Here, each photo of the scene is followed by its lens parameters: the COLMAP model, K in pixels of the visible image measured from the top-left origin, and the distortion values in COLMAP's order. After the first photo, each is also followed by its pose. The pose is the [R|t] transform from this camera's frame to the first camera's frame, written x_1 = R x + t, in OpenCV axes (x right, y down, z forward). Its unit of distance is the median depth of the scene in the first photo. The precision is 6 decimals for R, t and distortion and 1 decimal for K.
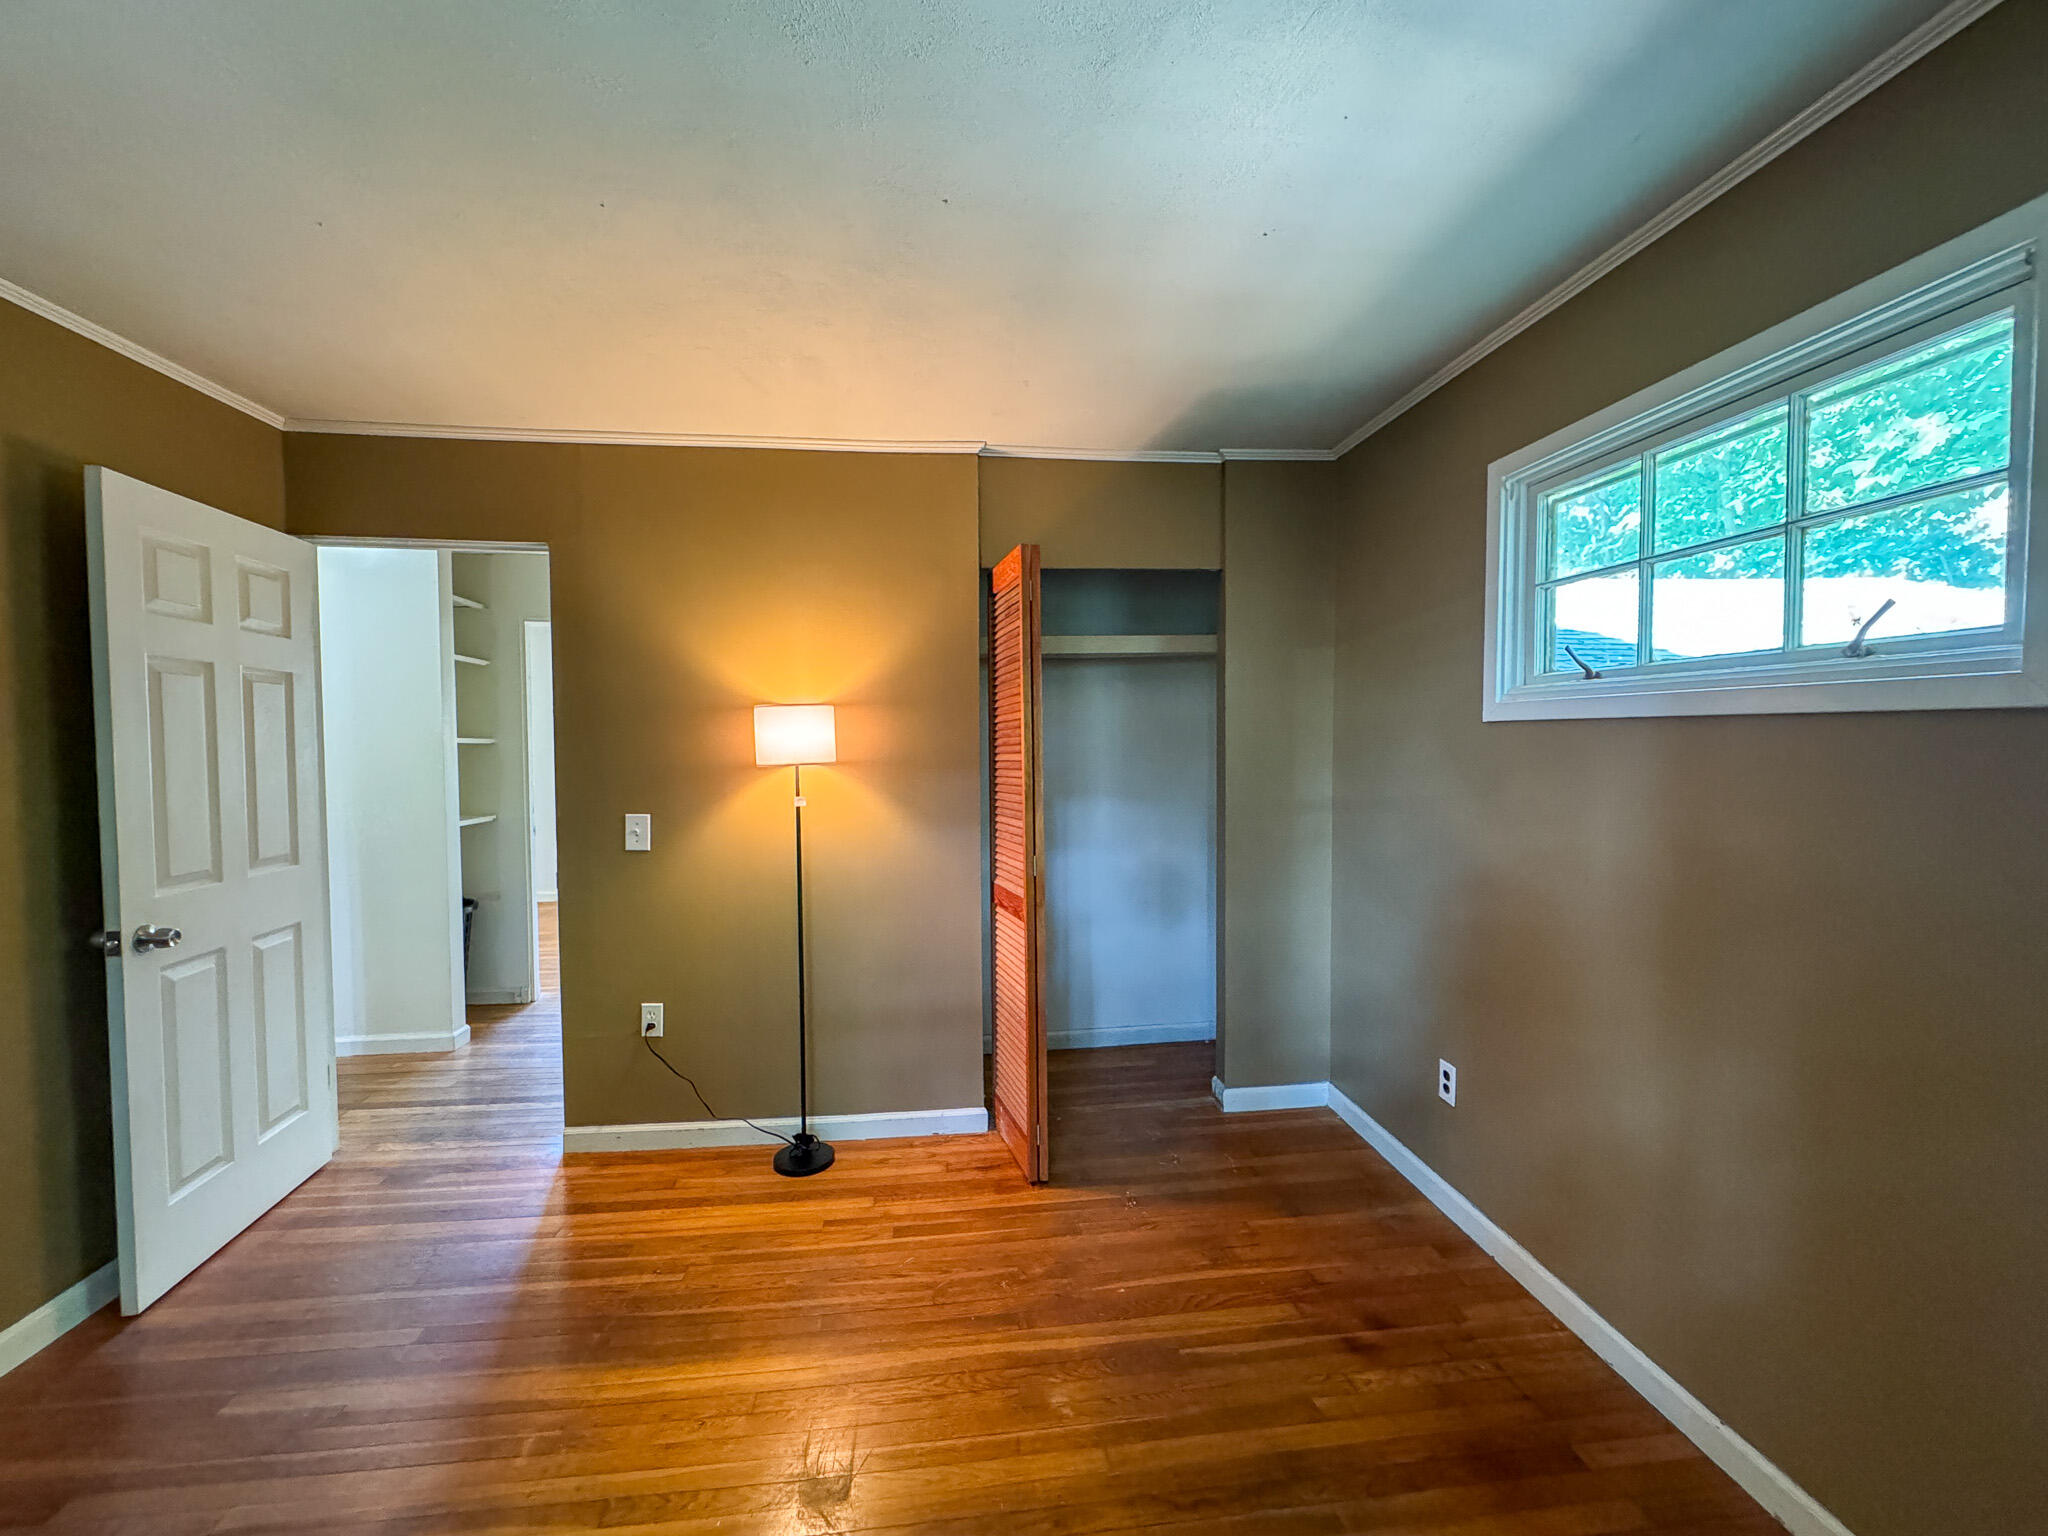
lens RADIAL K [[821.1, 0, 1019.6], [0, 821.1, 764.1], [0, 0, 1]] dist [-0.002943, 0.000423]
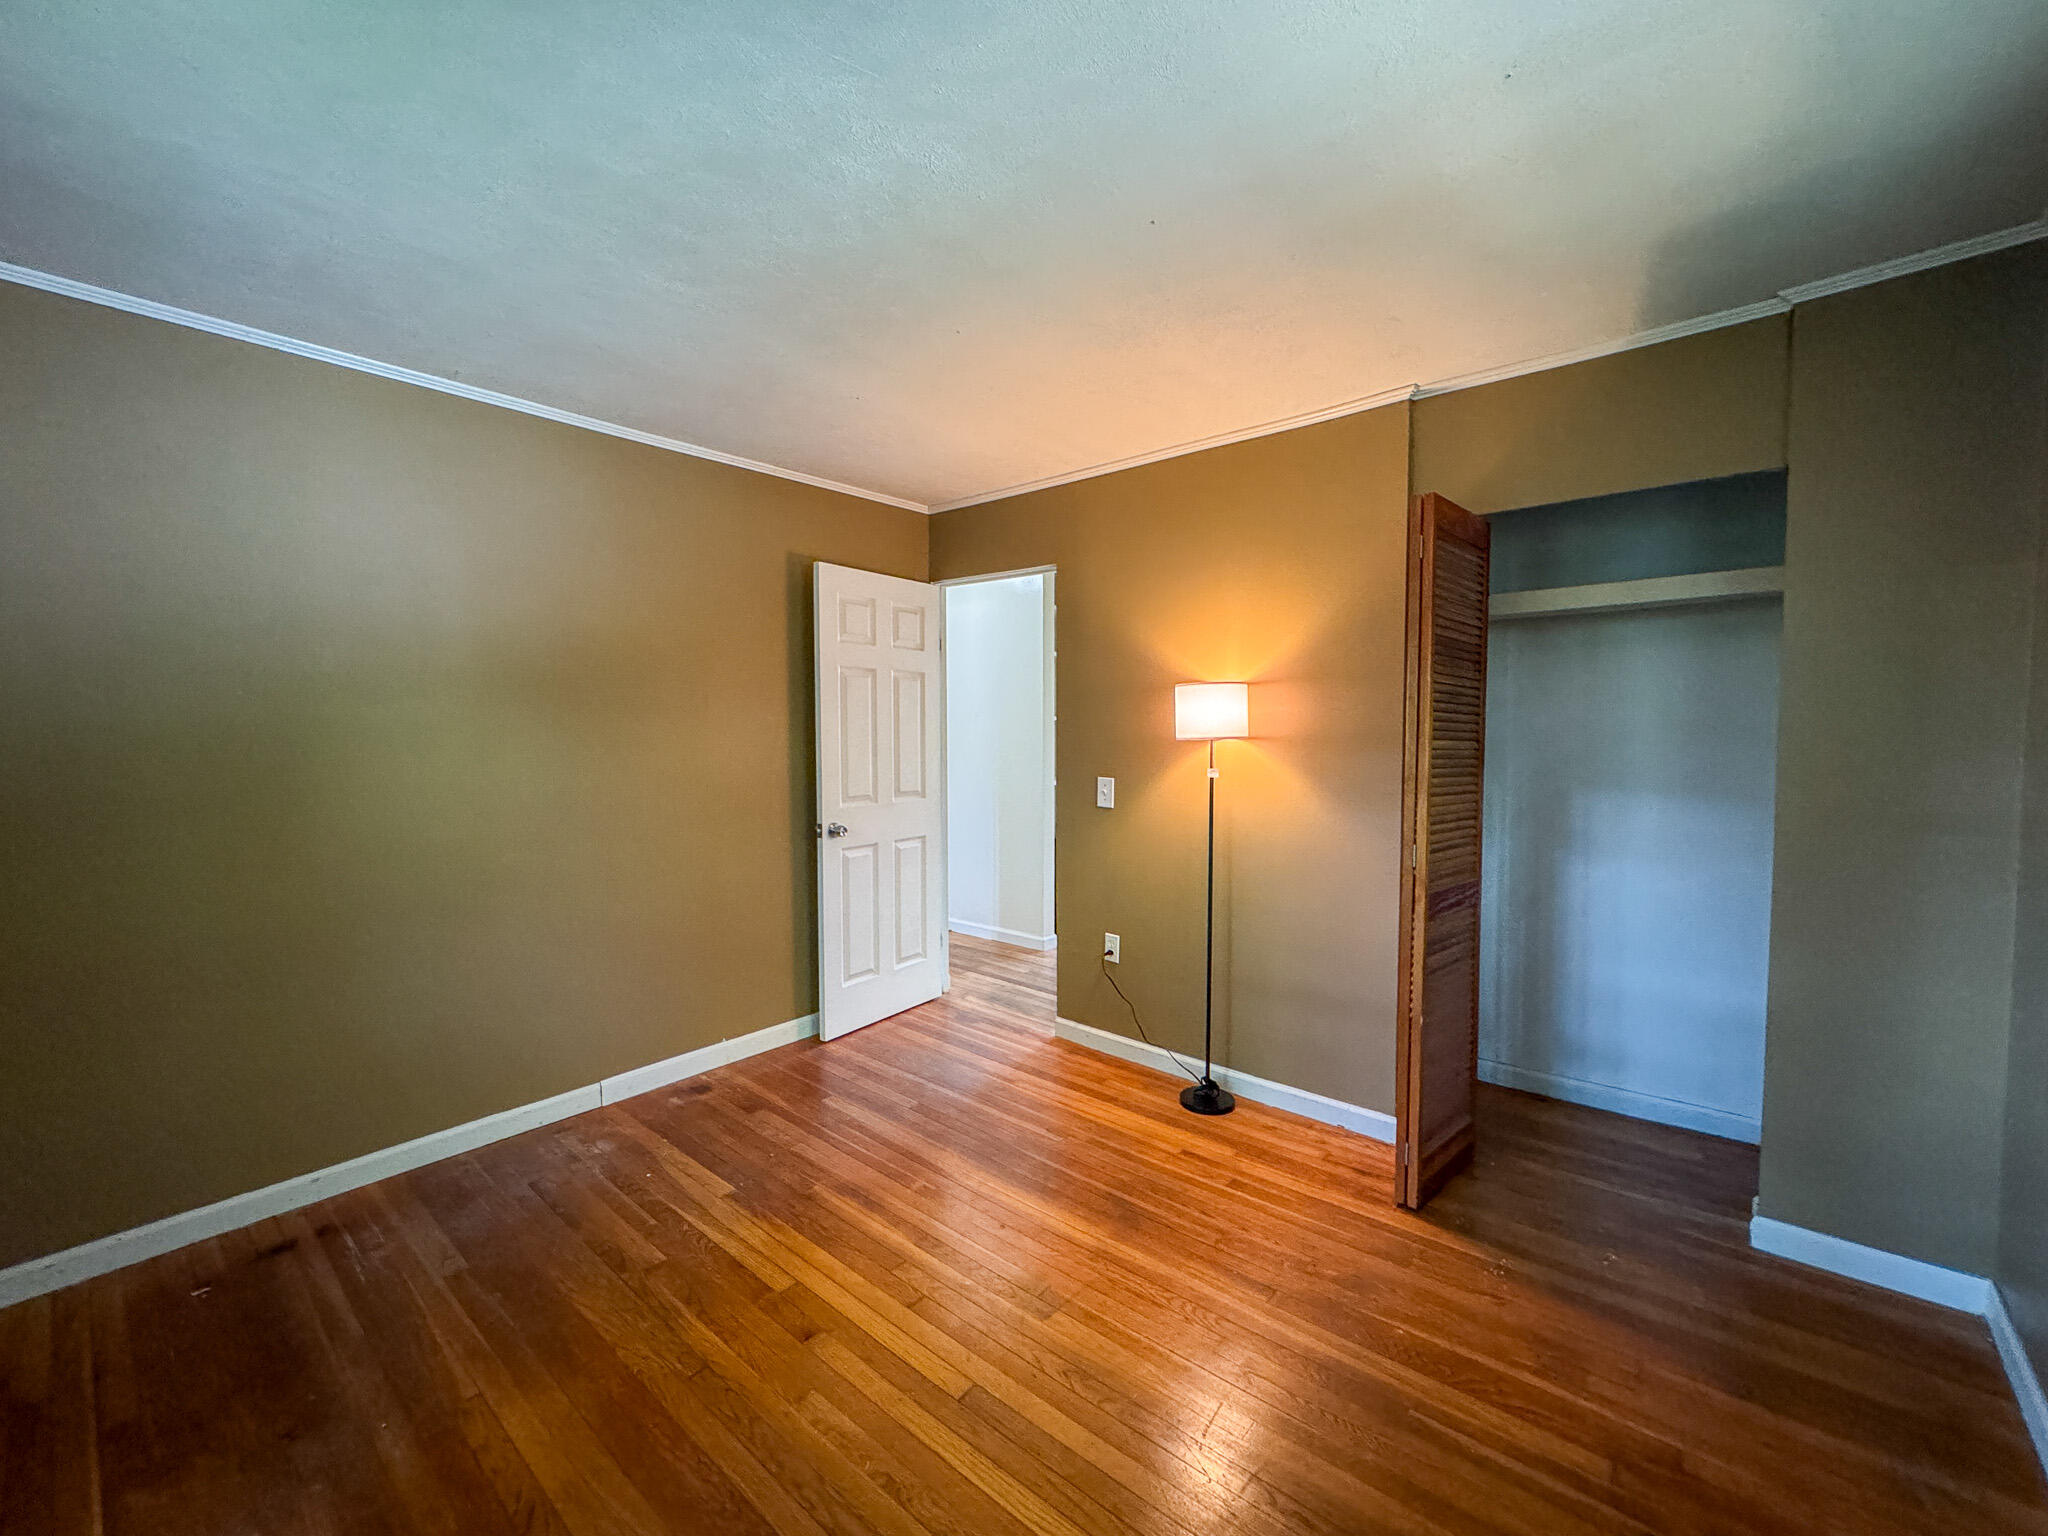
lens RADIAL K [[821.1, 0, 991.8], [0, 821.1, 763.8], [0, 0, 1]] dist [-0.002943, 0.000423]
pose [[0.675632, 0.041416, -0.736075, 0.341615], [-0.025185, 0.999135, 0.033101, 0.004564], [0.736809, -0.003826, 0.676091, 0.053846]]
